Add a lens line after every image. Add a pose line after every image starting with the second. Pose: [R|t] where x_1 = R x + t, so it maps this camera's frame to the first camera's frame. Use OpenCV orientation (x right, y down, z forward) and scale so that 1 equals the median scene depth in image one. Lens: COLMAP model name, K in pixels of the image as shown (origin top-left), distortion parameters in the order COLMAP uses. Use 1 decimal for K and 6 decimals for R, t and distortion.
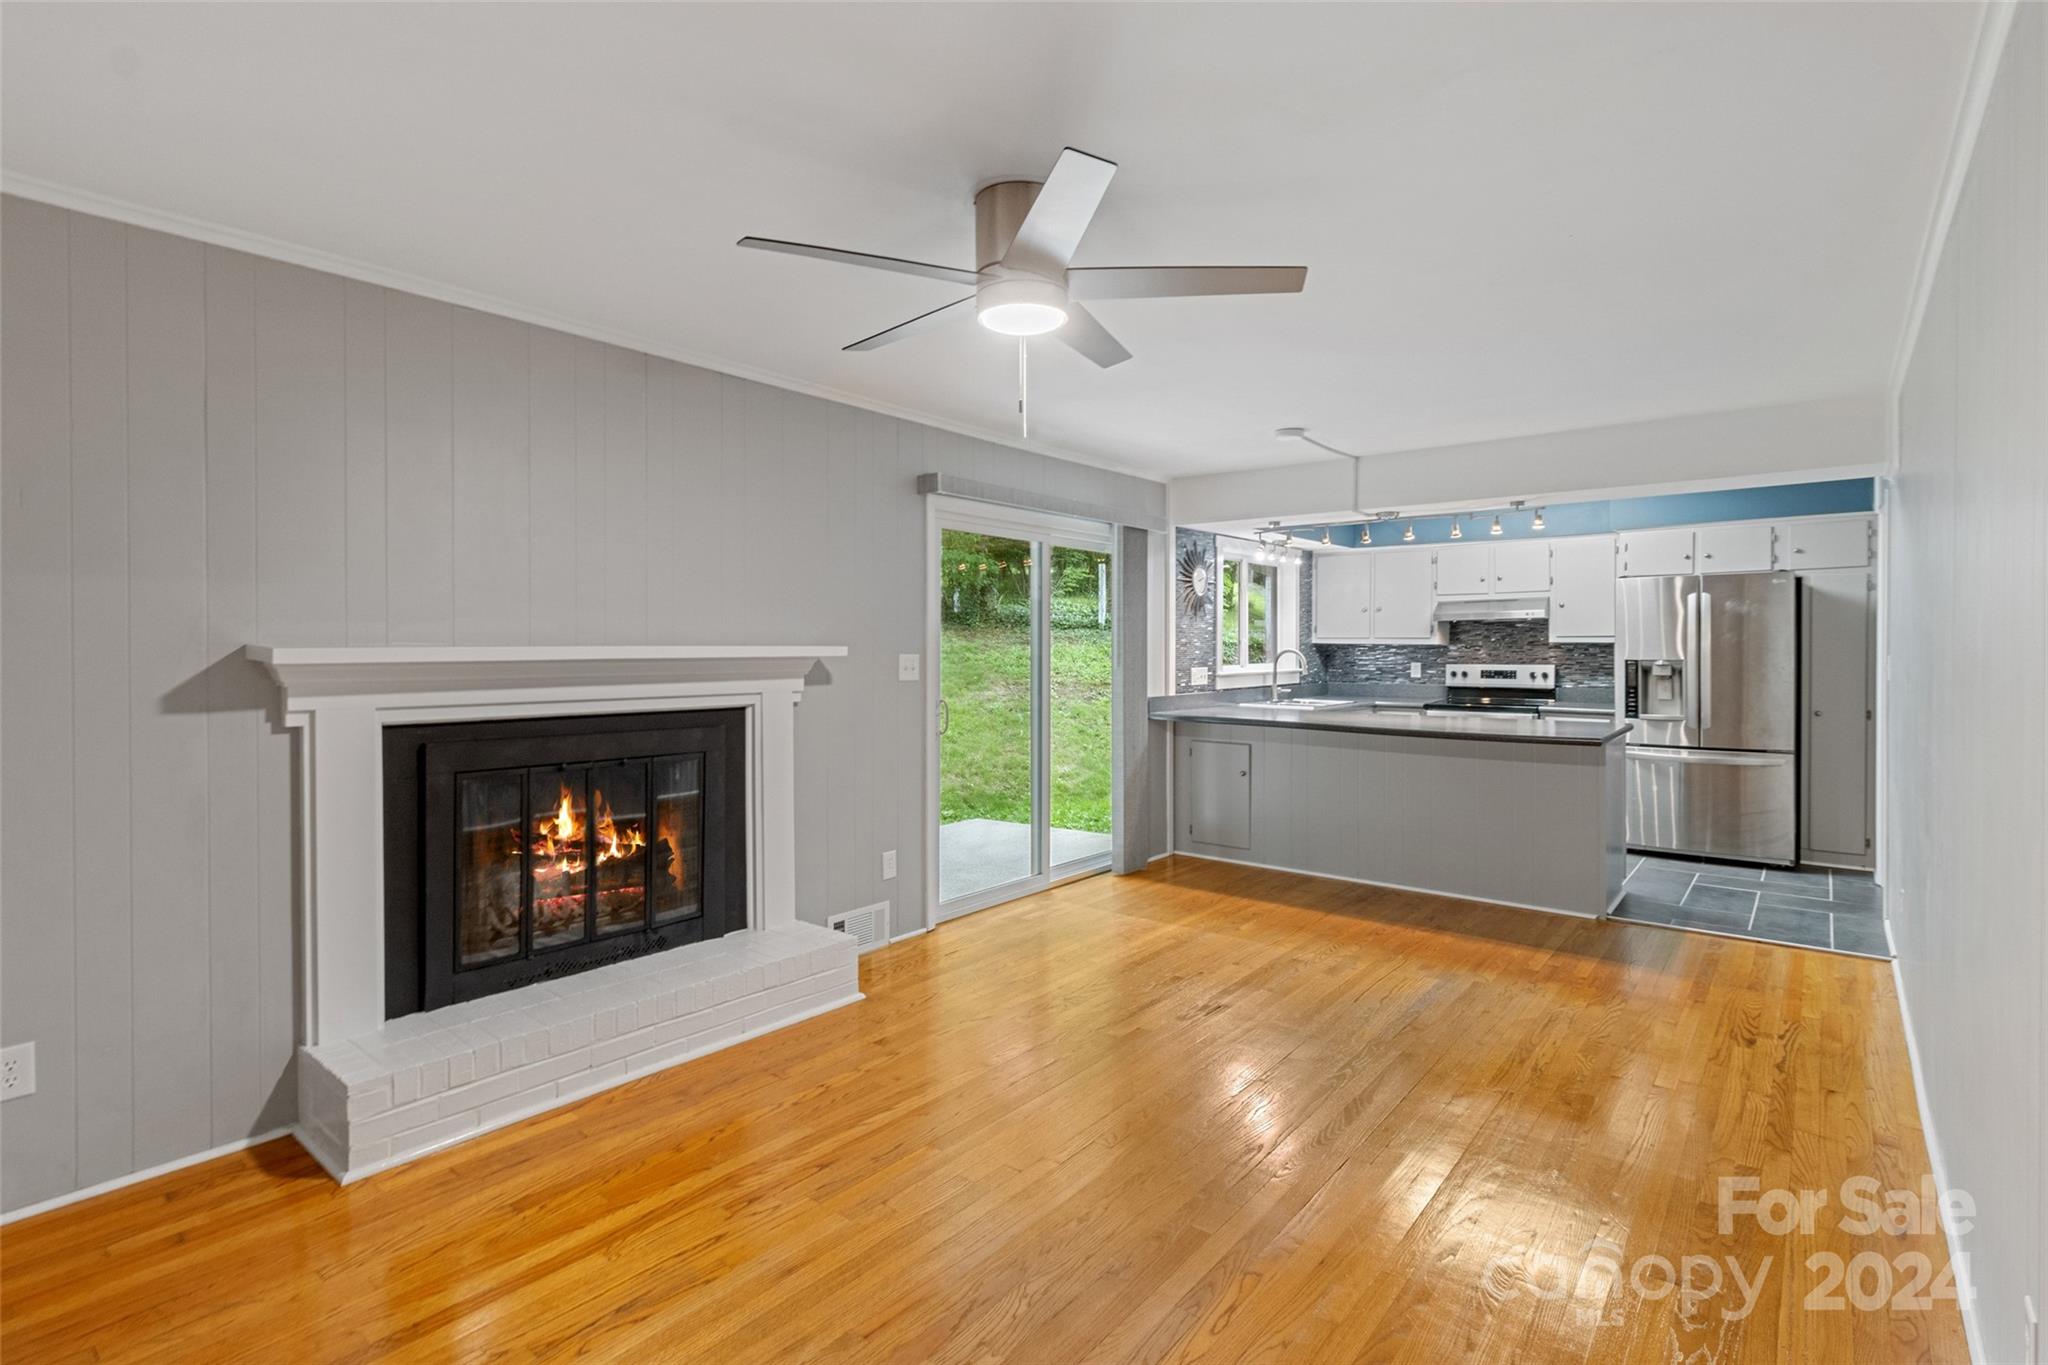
lens RADIAL K [[968.3, 0, 1140.8], [0, 968.3, 659.3], [0, 0, 1]] dist [-0.002116, 0.000865]
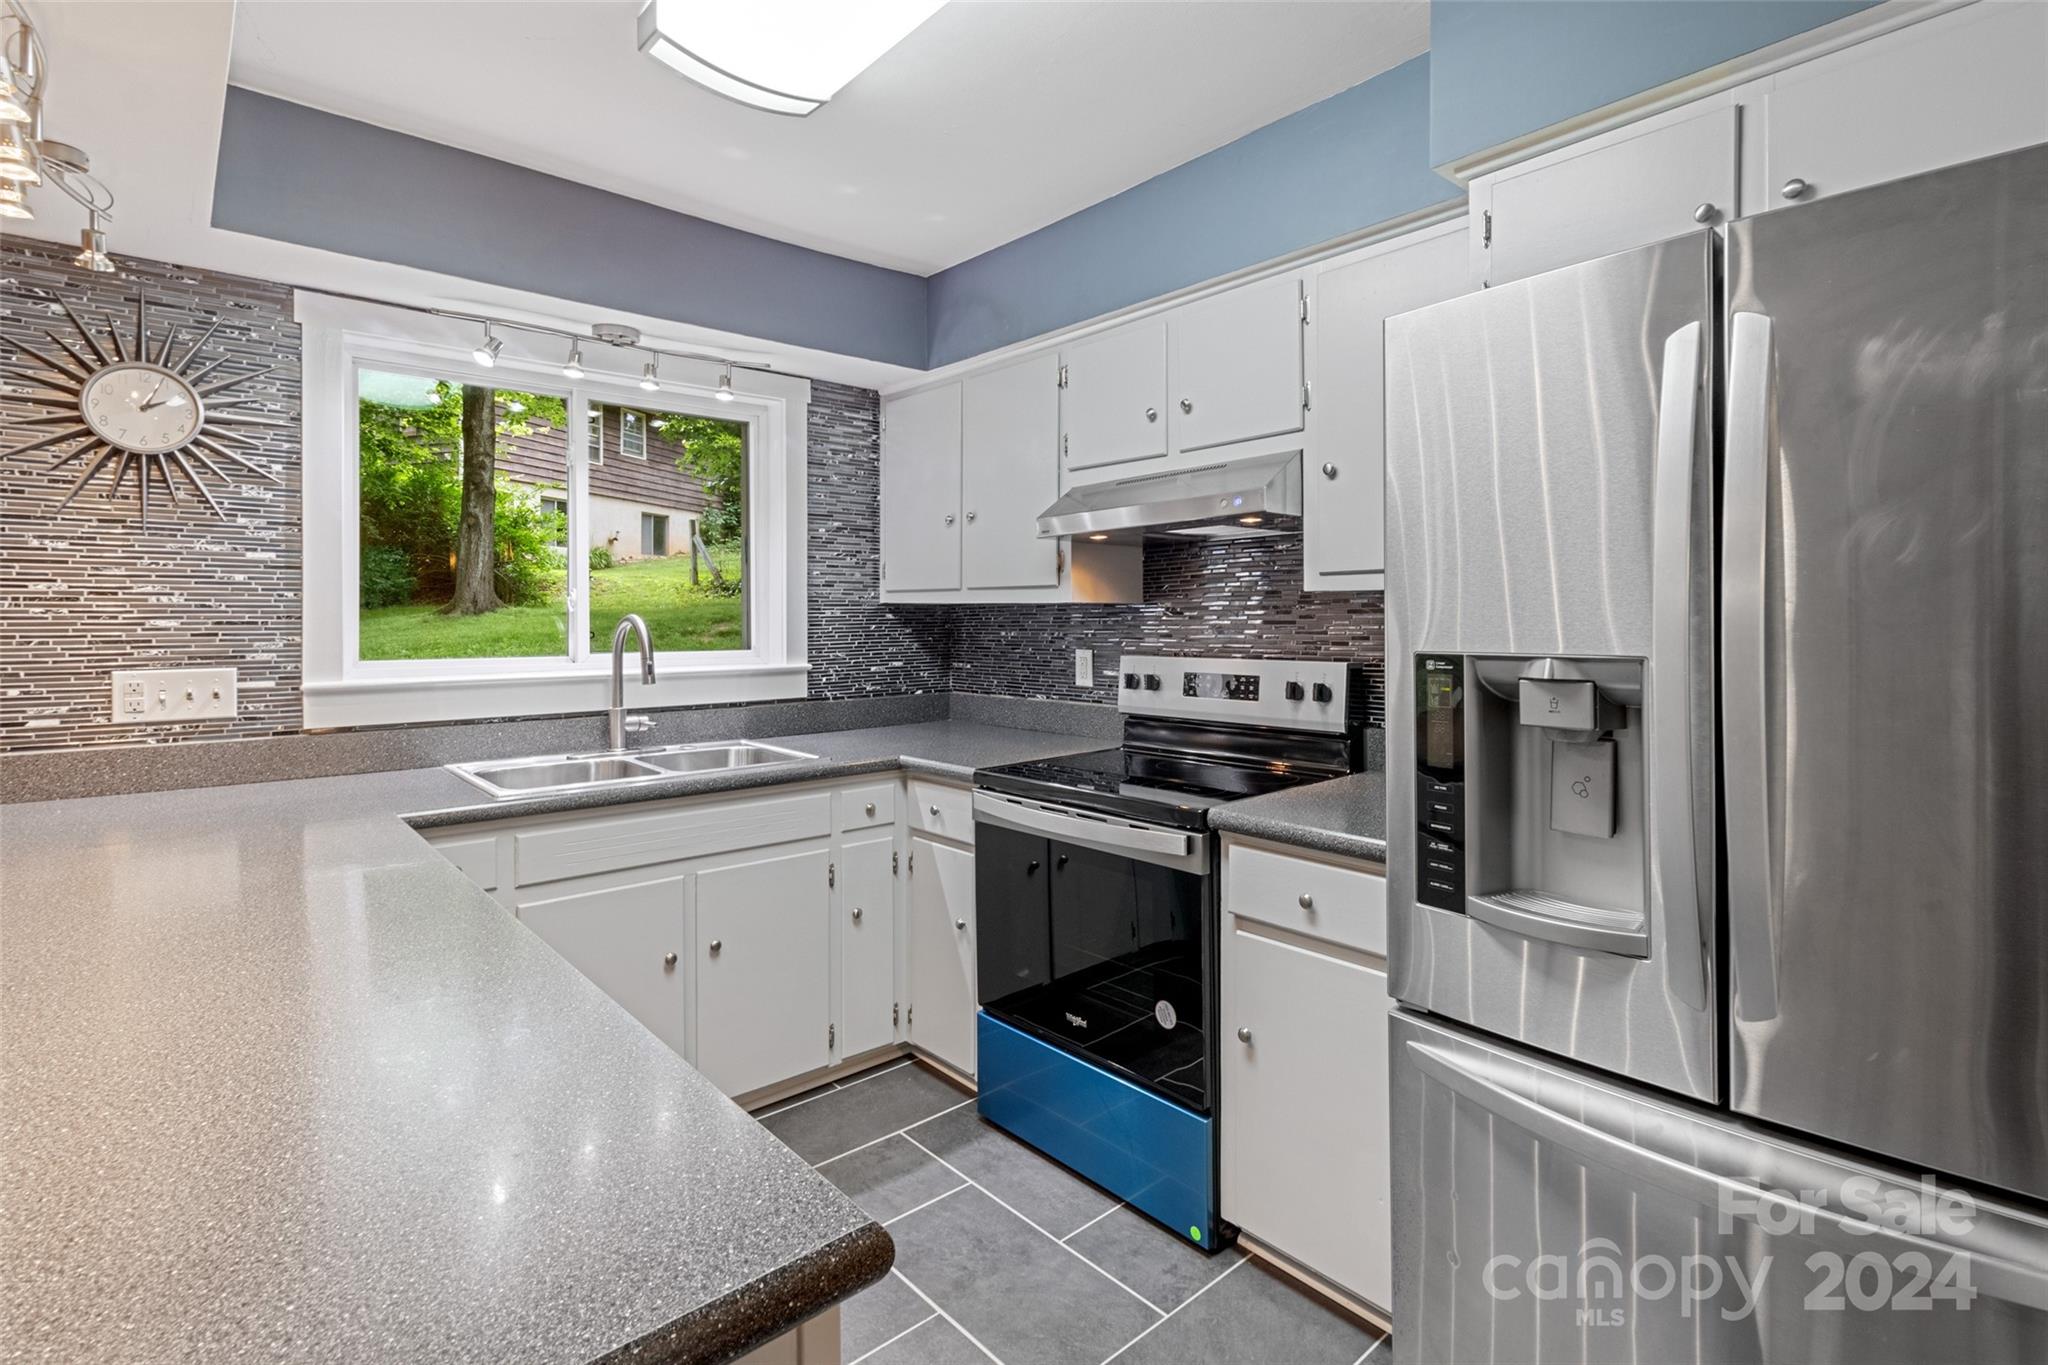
lens RADIAL K [[968.3, 0, 1164.3], [0, 968.3, 619.8], [0, 0, 1]] dist [-0.002116, 0.000865]
pose [[0.984038, -0.002461, -0.177939, 0.462464], [0.000119, 0.999913, -0.013171, -0.004310], [0.177956, 0.012940, 0.983953, 0.728087]]
